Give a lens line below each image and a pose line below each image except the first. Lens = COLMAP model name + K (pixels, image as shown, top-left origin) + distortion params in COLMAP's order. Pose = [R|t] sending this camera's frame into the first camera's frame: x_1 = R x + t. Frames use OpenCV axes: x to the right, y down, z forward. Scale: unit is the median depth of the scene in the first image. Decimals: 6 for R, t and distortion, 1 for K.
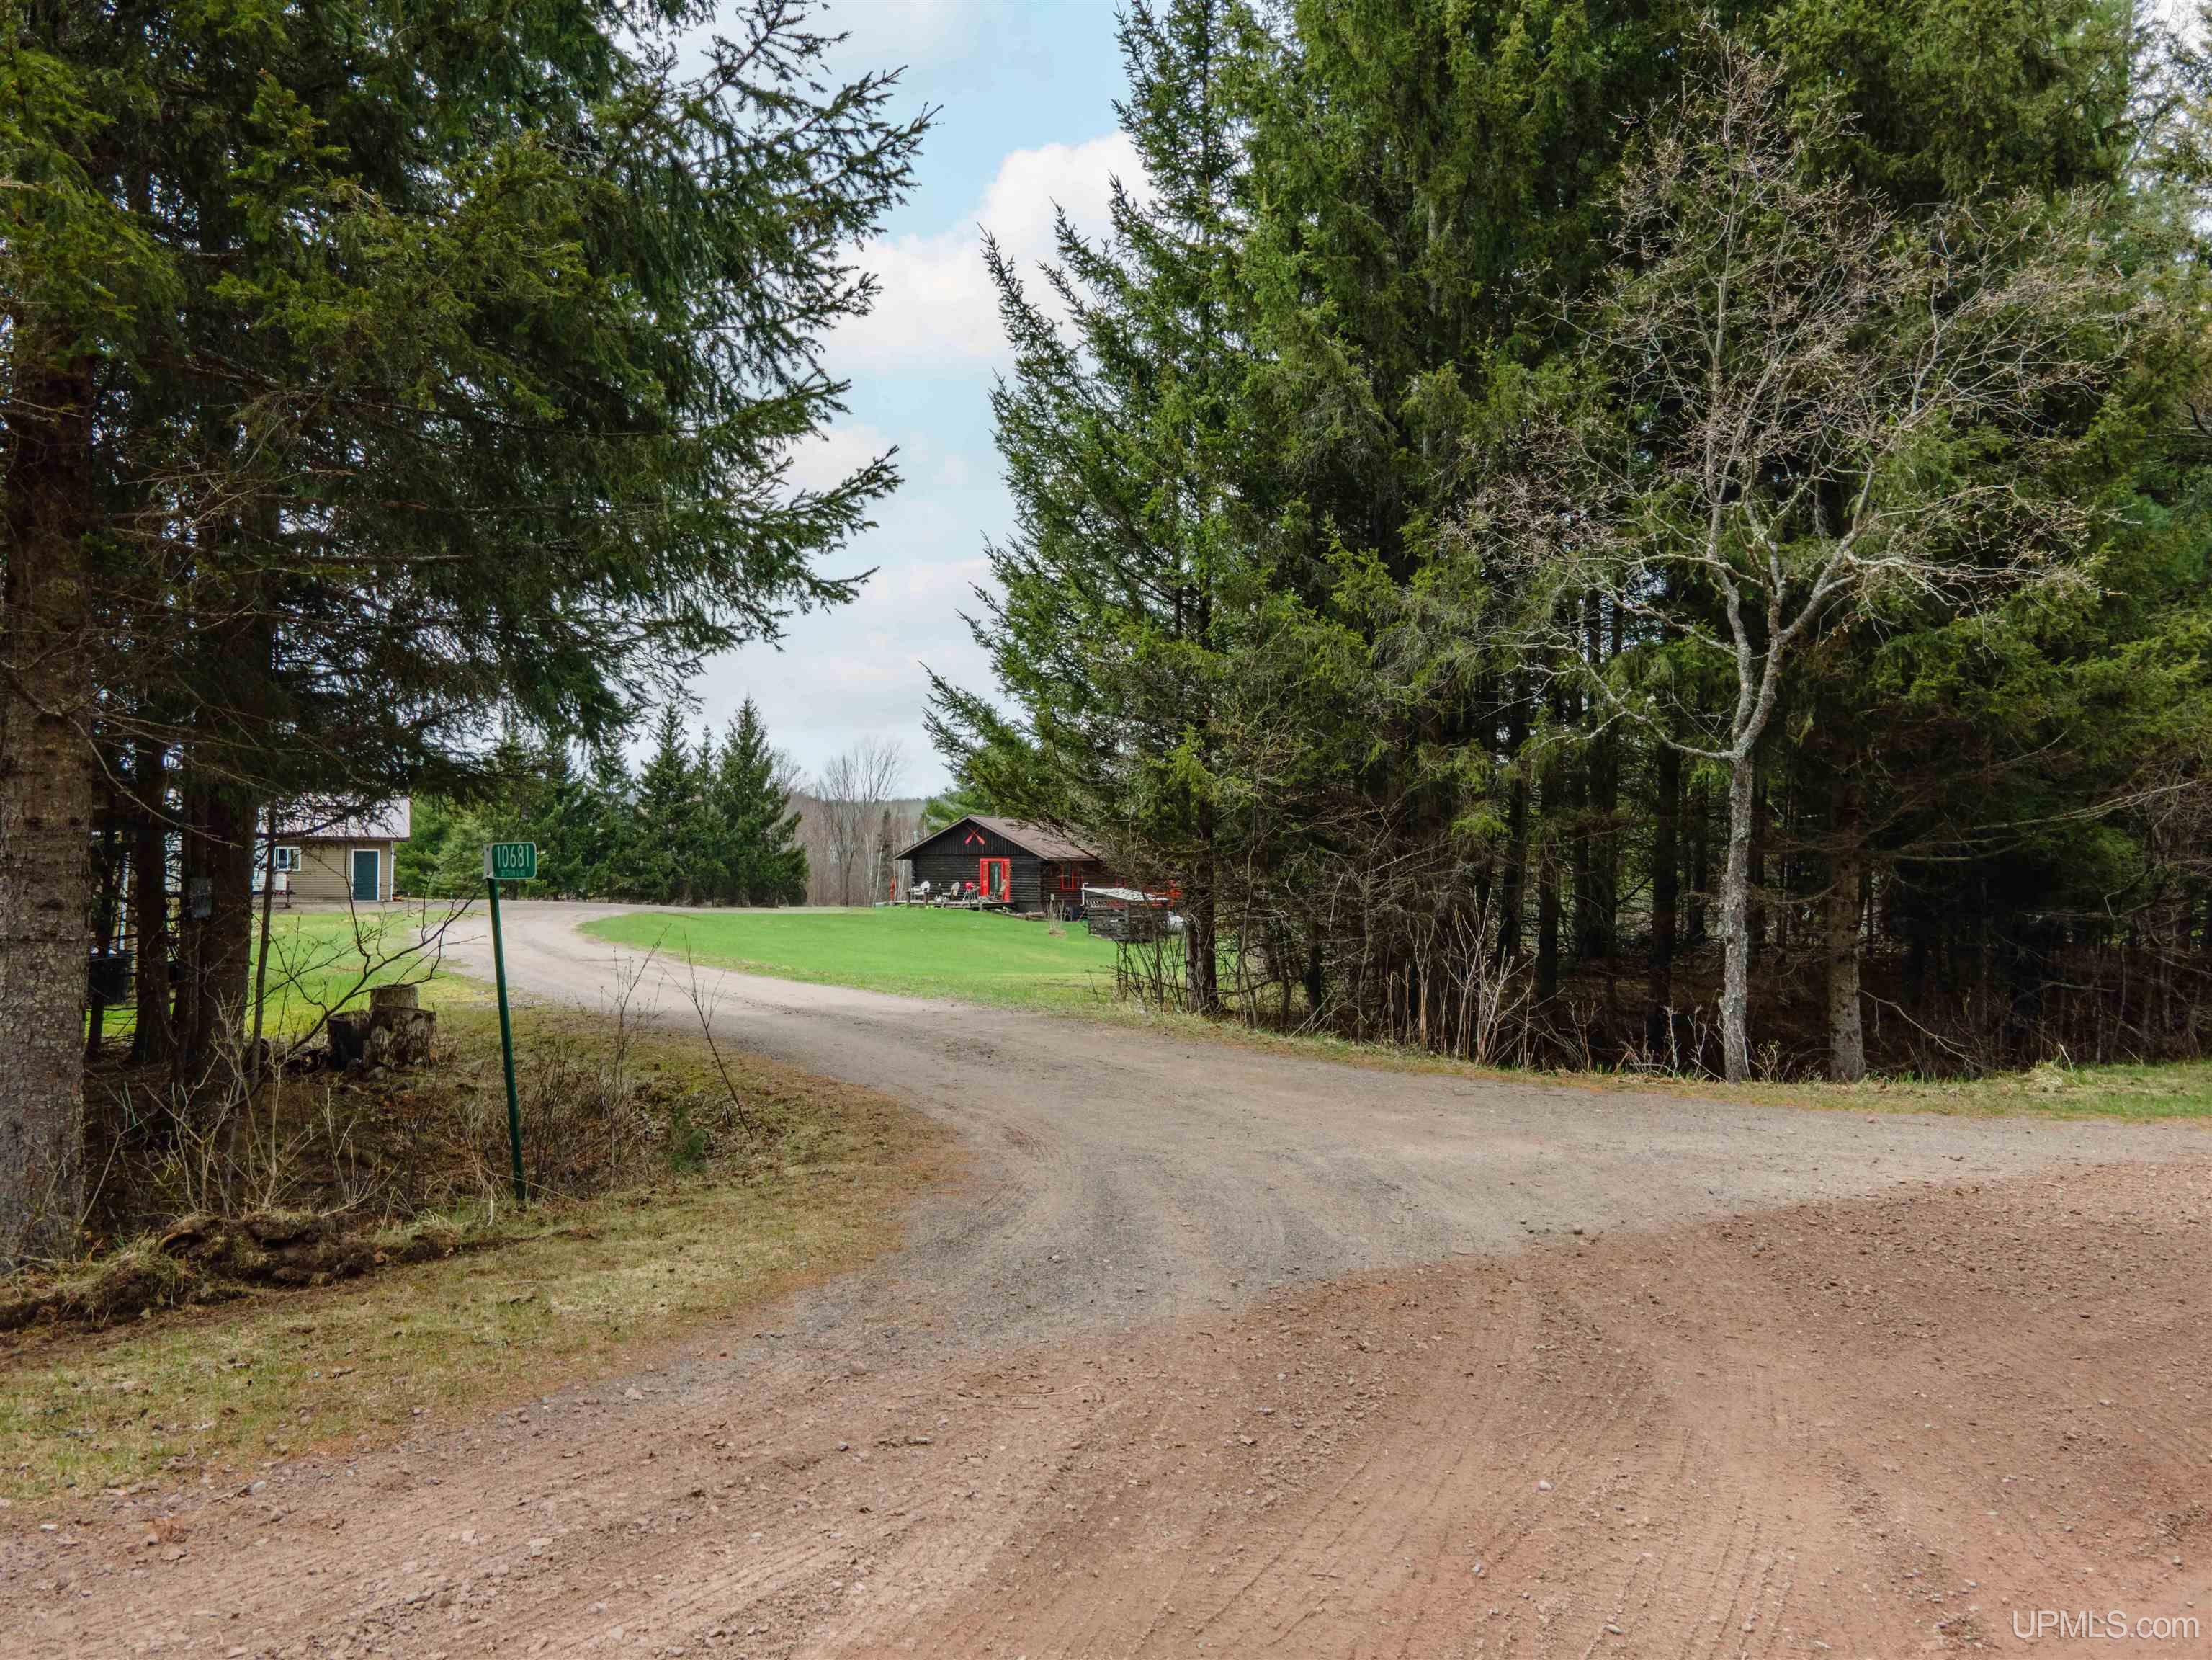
lens RADIAL K [[1639.1, 0, 1118.3], [0, 1639.1, 829.6], [0, 0, 1]] dist [0.036257, -0.002623]
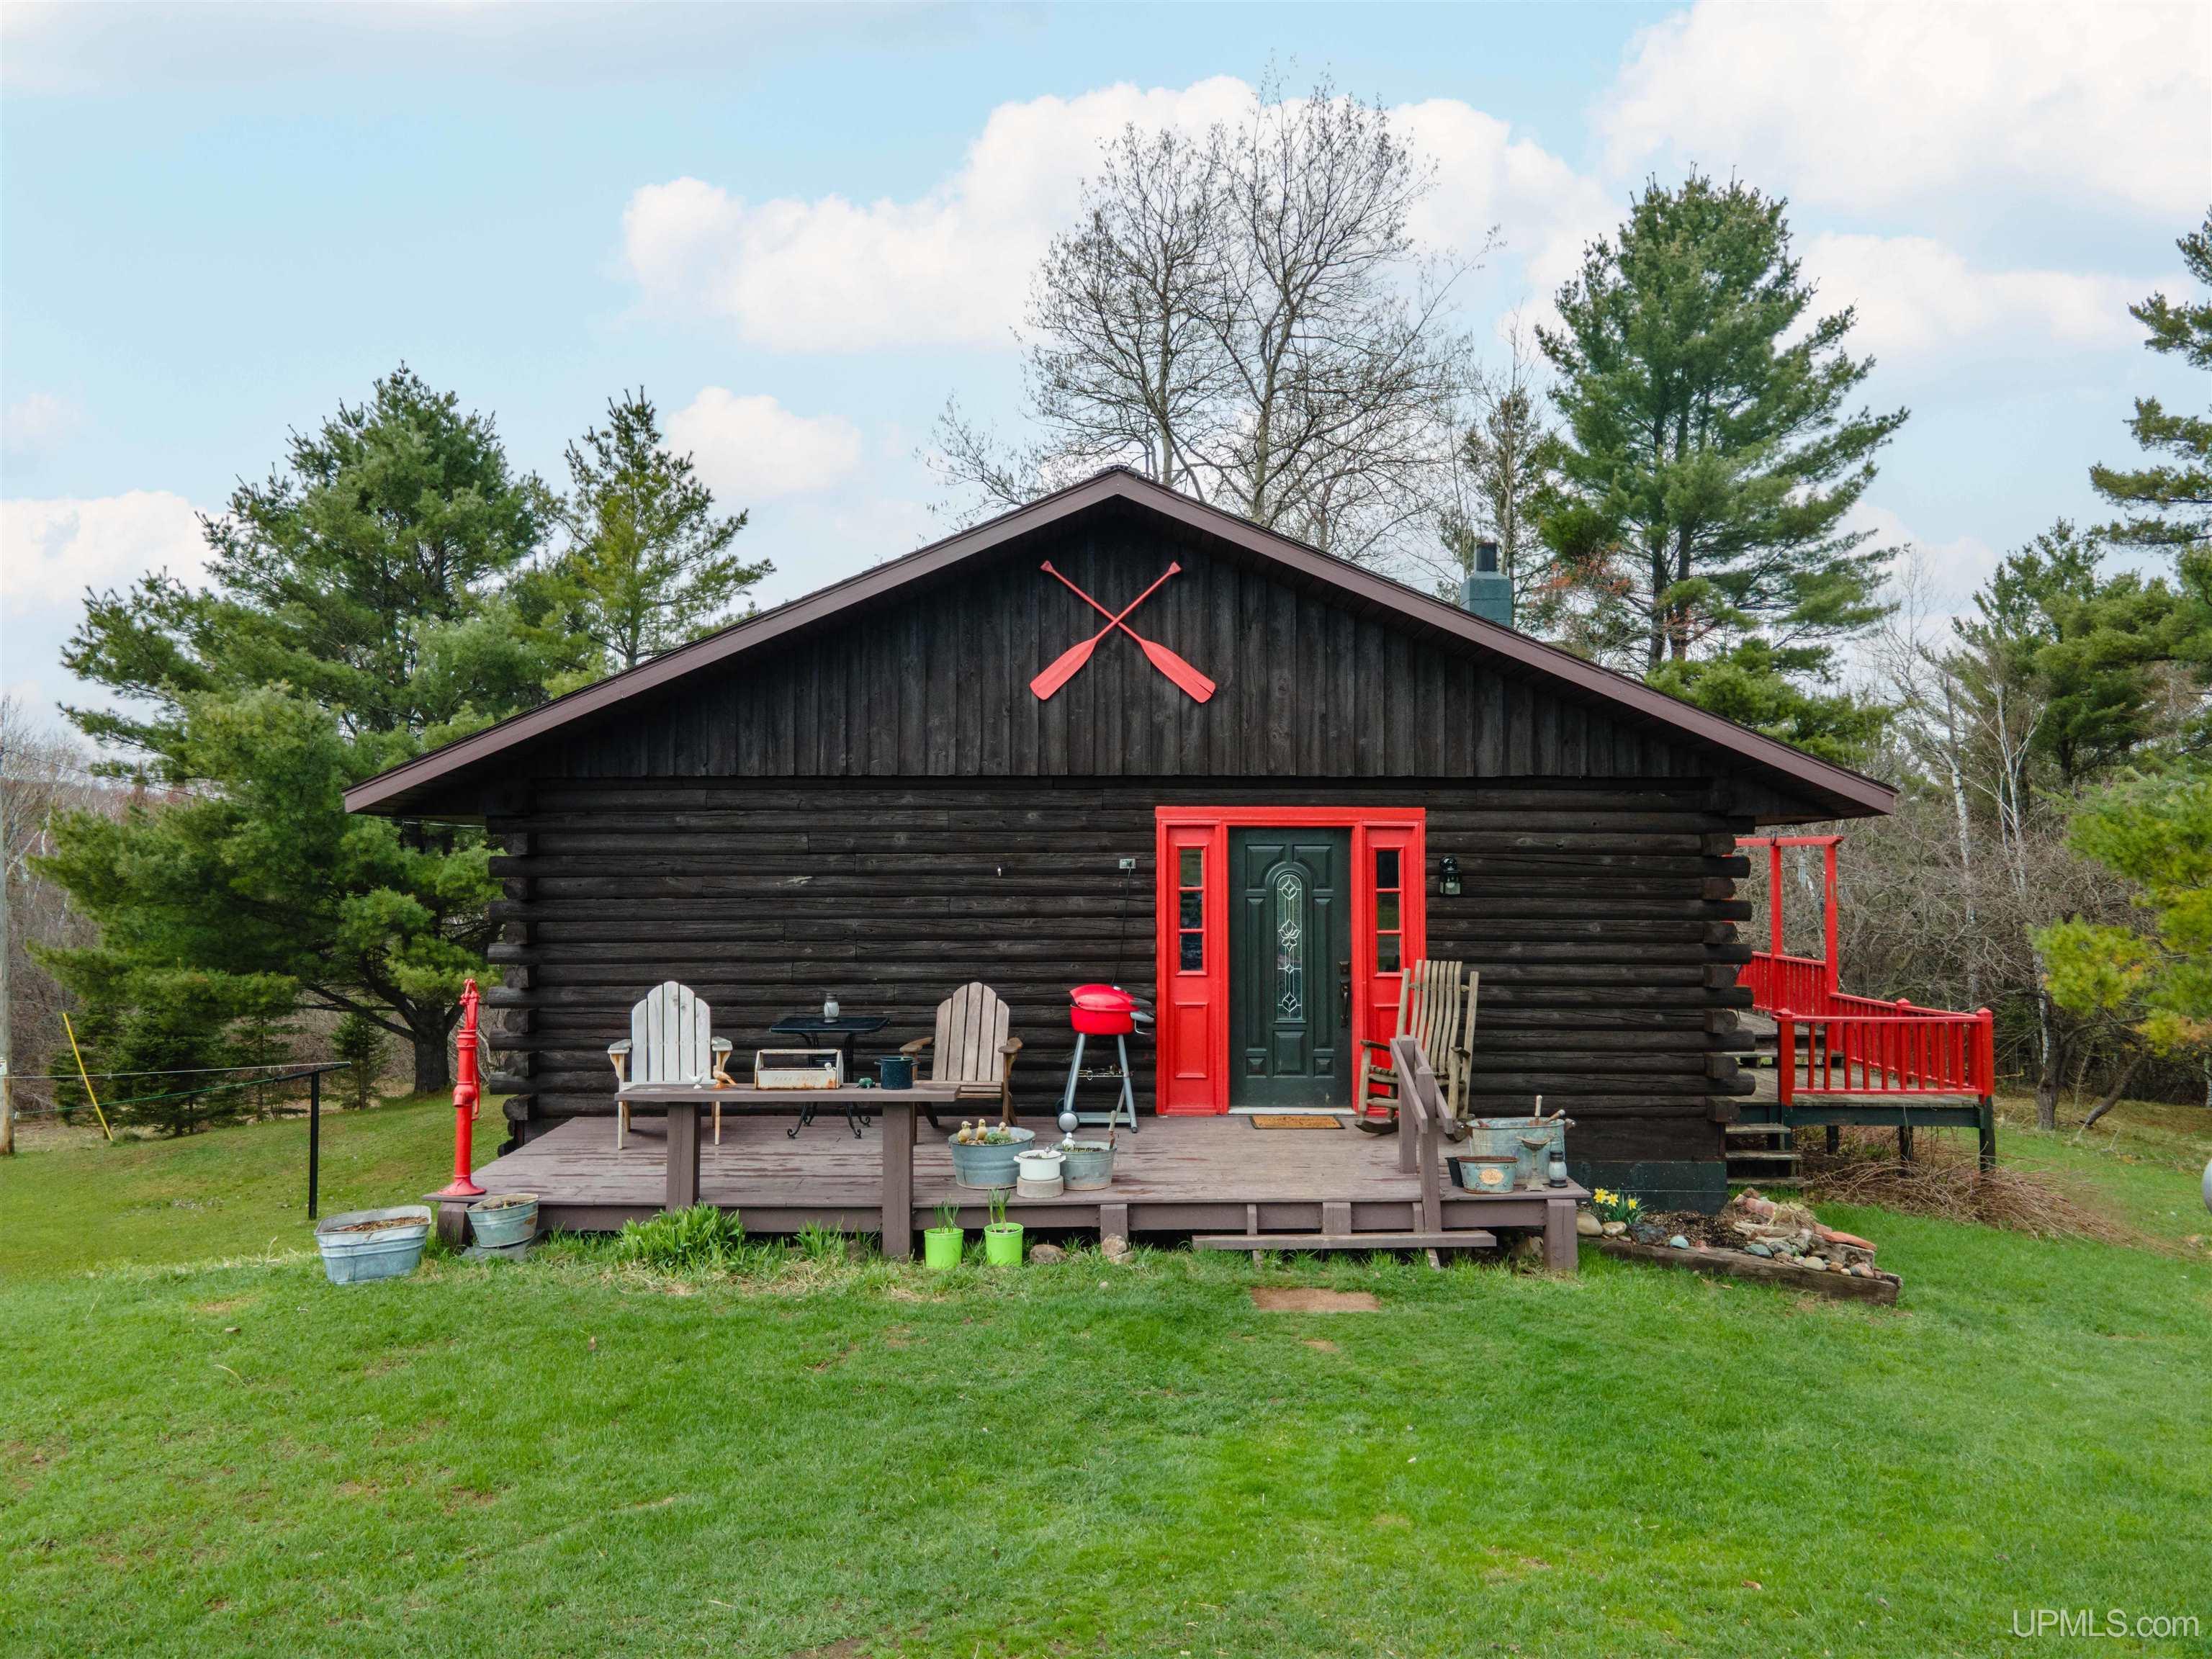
lens RADIAL K [[1638.8, 0, 1118.3], [0, 1638.8, 829.1], [0, 0, 1]] dist [0.036257, -0.002623]
pose [[0.825415, 0.014989, 0.564327, -0.131793], [-0.009207, 0.999872, -0.013092, 0.017063], [-0.564451, 0.005610, 0.825447, 0.714148]]
